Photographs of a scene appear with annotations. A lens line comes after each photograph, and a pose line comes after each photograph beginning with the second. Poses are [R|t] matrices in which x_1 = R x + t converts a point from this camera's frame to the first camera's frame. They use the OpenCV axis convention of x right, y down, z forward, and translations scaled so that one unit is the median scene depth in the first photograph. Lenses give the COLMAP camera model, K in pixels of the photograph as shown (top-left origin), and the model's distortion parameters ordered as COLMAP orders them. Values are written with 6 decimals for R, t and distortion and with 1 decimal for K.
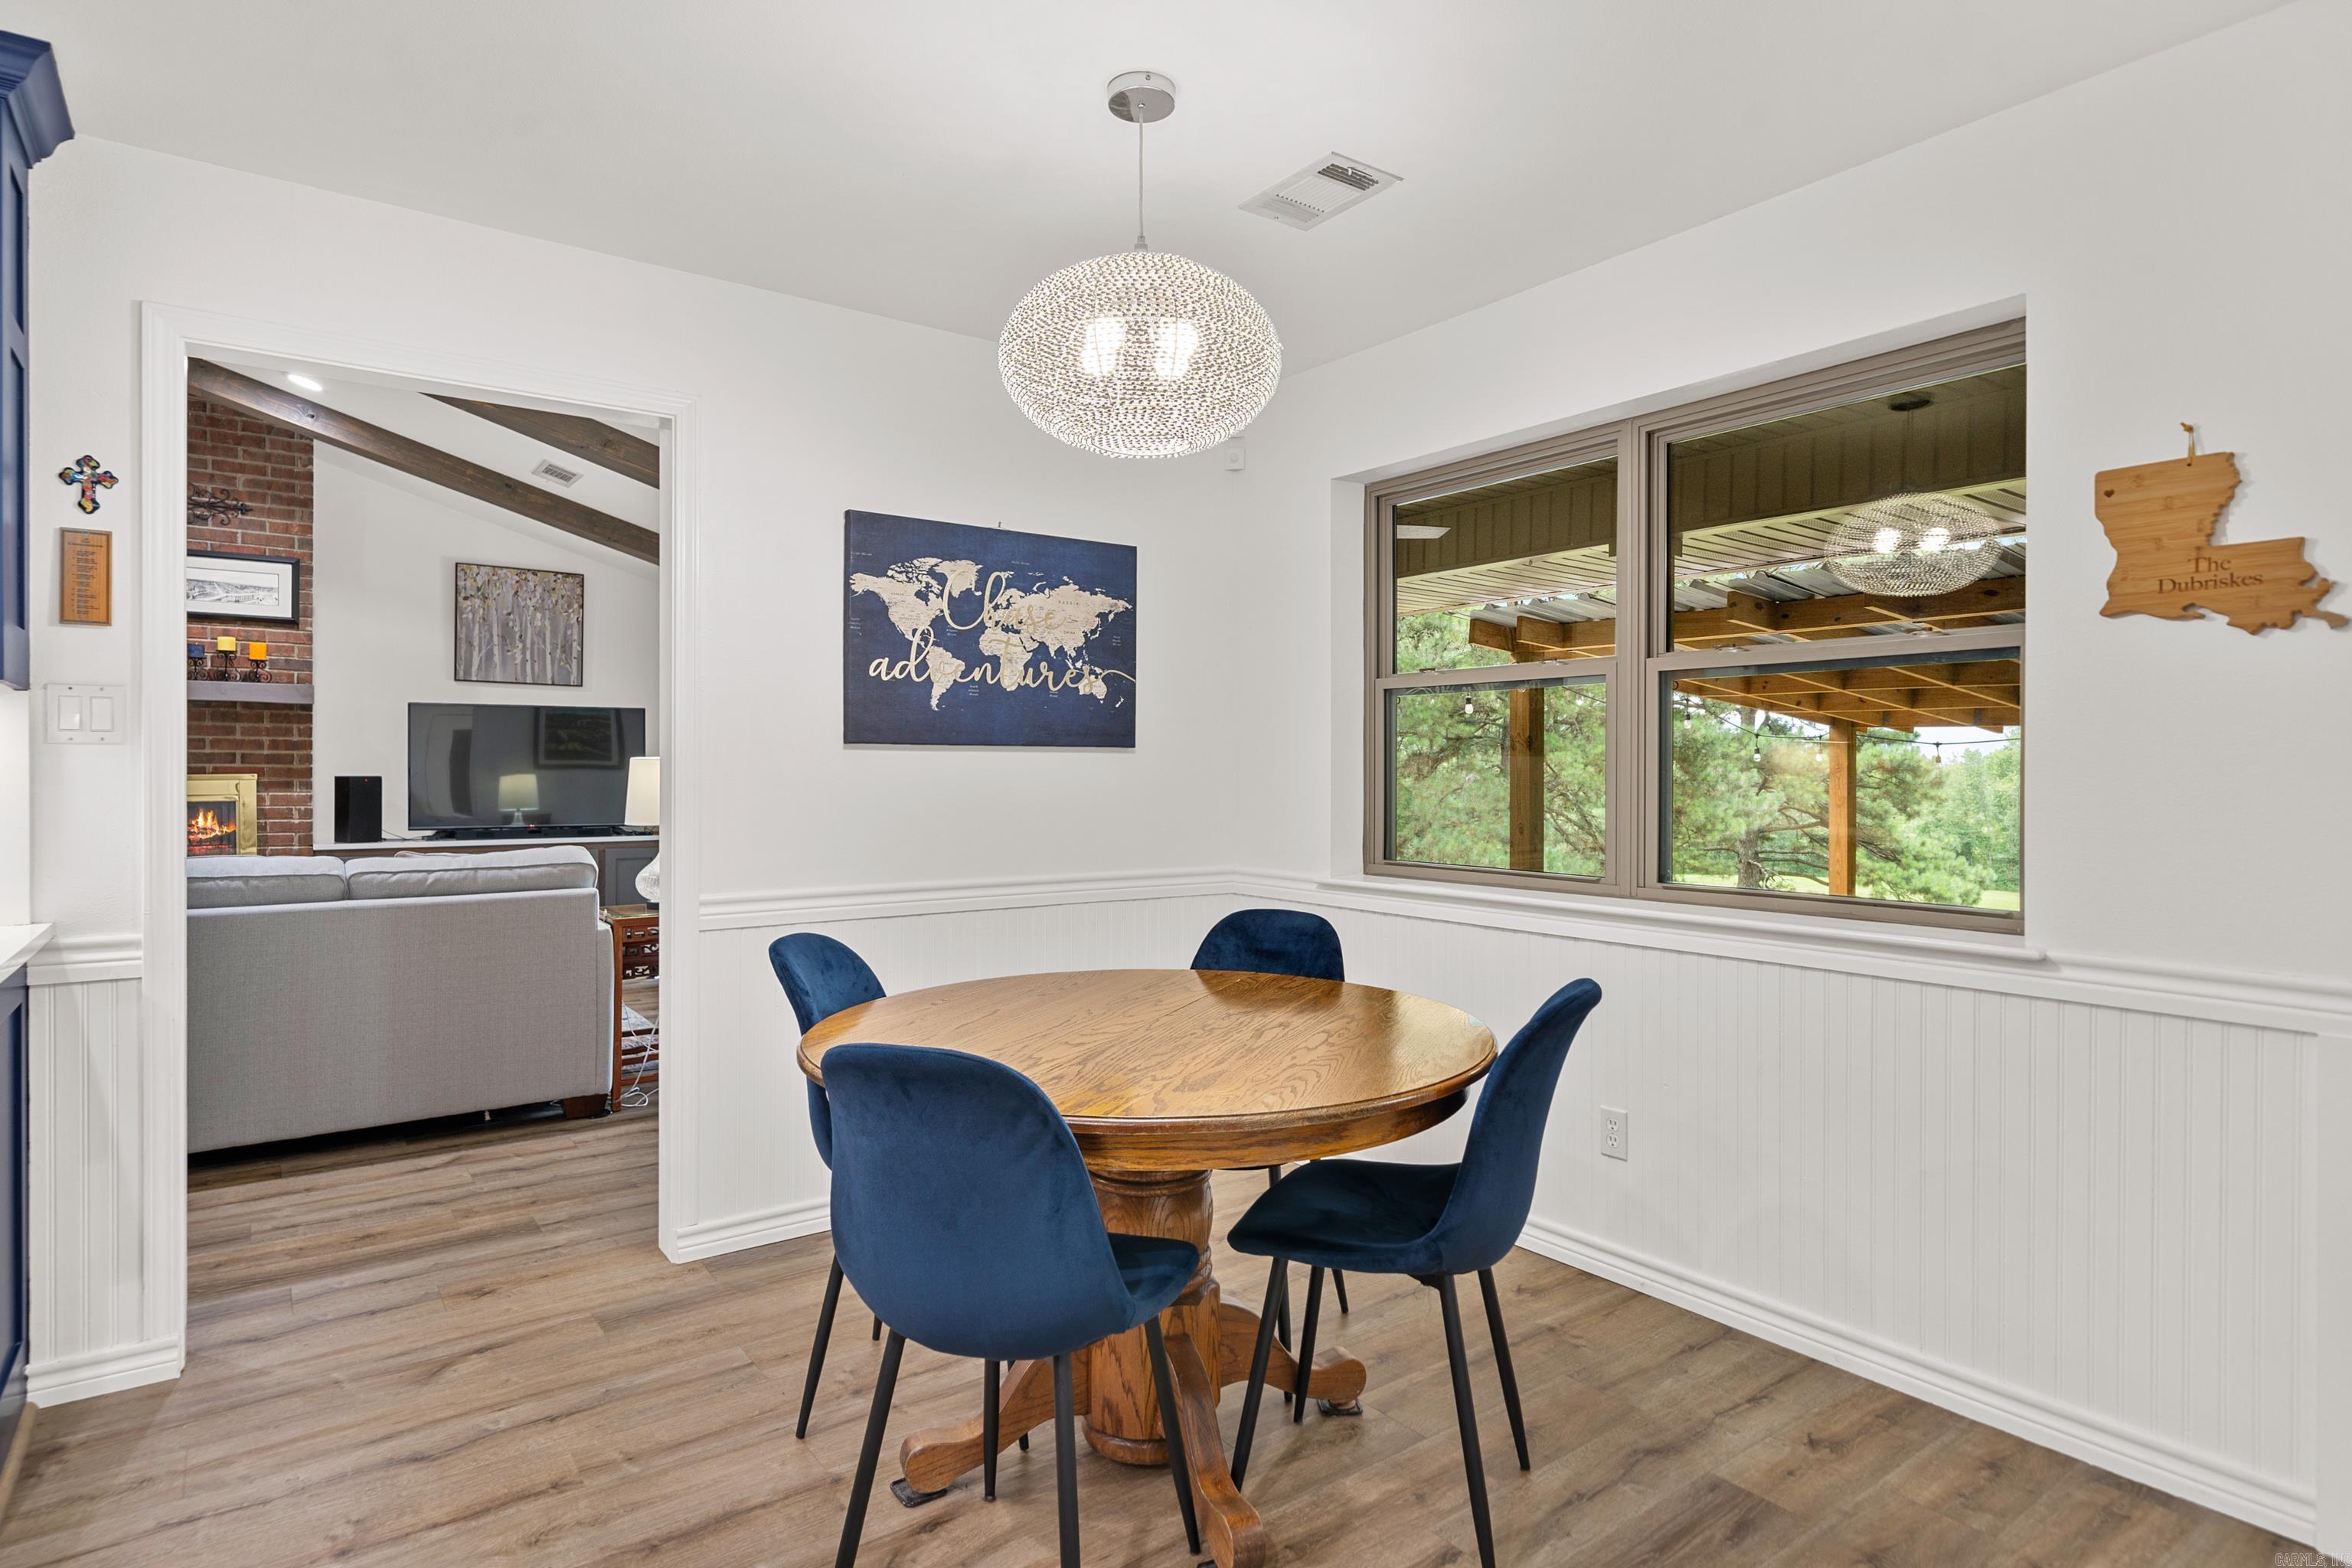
lens RADIAL K [[1255.1, 0, 1163.7], [0, 1255.1, 772.0], [0, 0, 1]] dist [-0.001823, 0.001892]
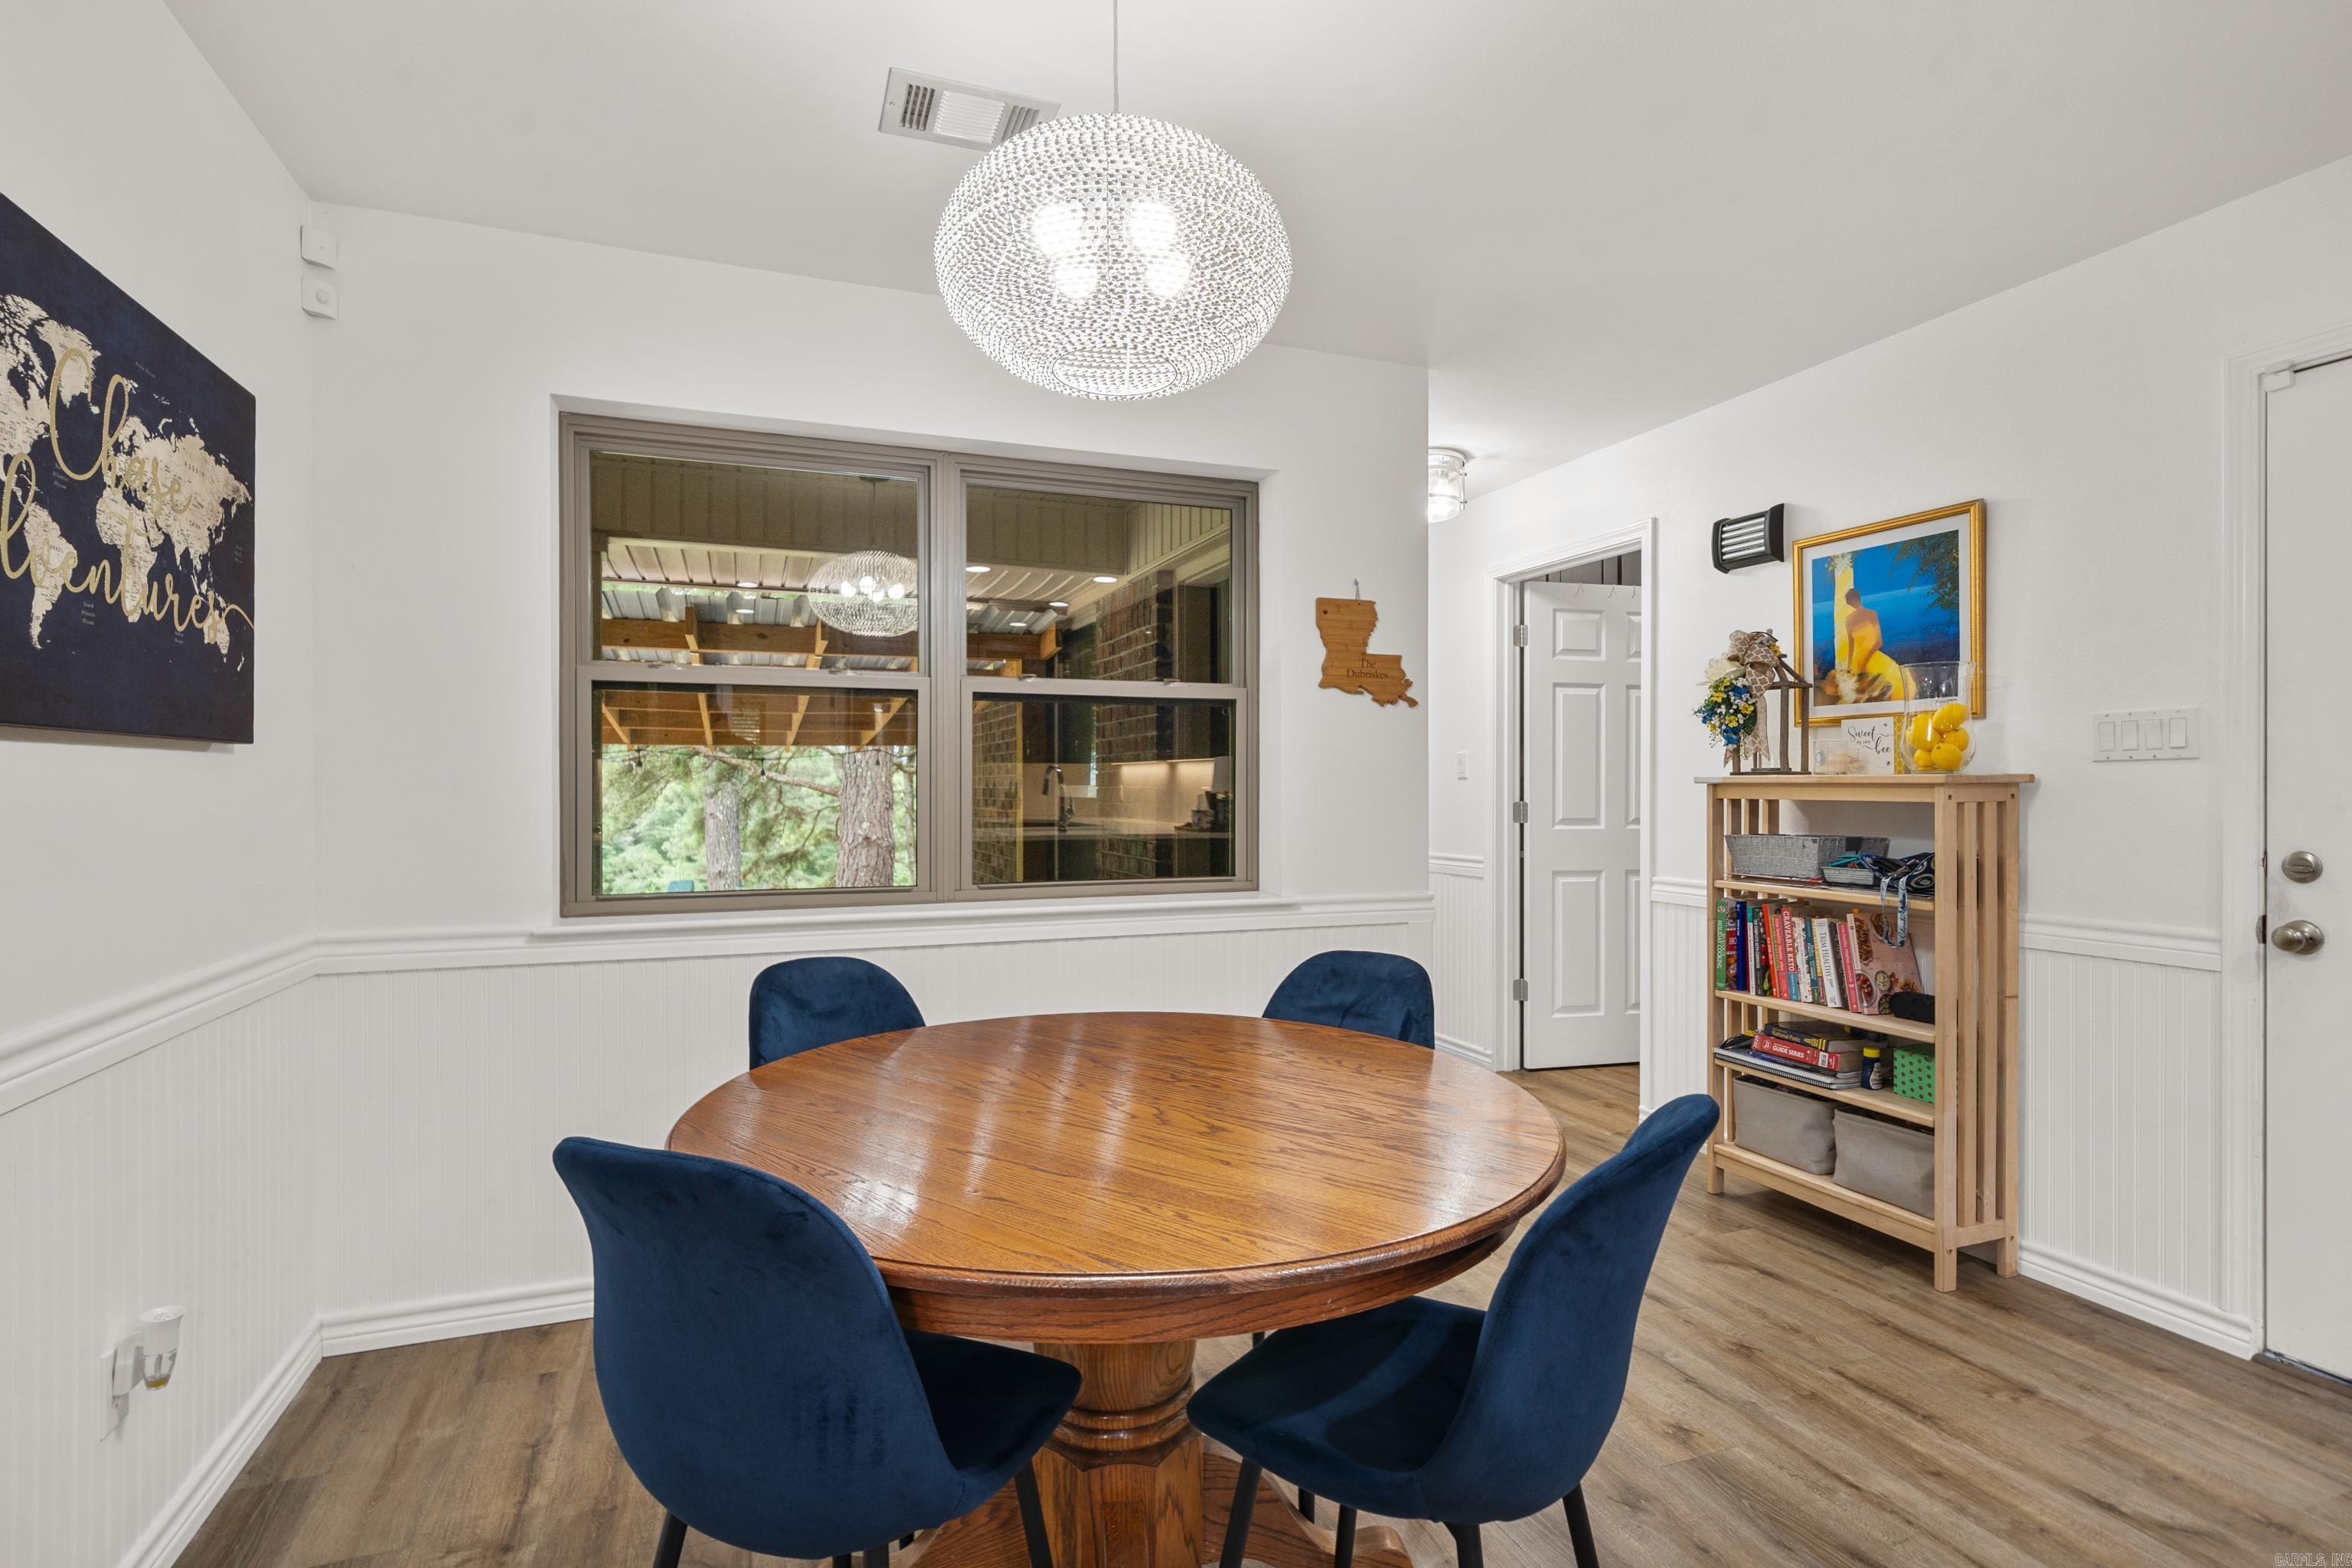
lens RADIAL K [[1167.7, 0, 1170.6], [0, 1167.7, 785.2], [0, 0, 1]] dist [-0.000118, 0.004845]
pose [[0.256872, -0.003127, 0.966440, -0.480793], [0.002469, 0.999994, 0.002580, -0.000701], [-0.966442, 0.001723, 0.256878, 0.503666]]
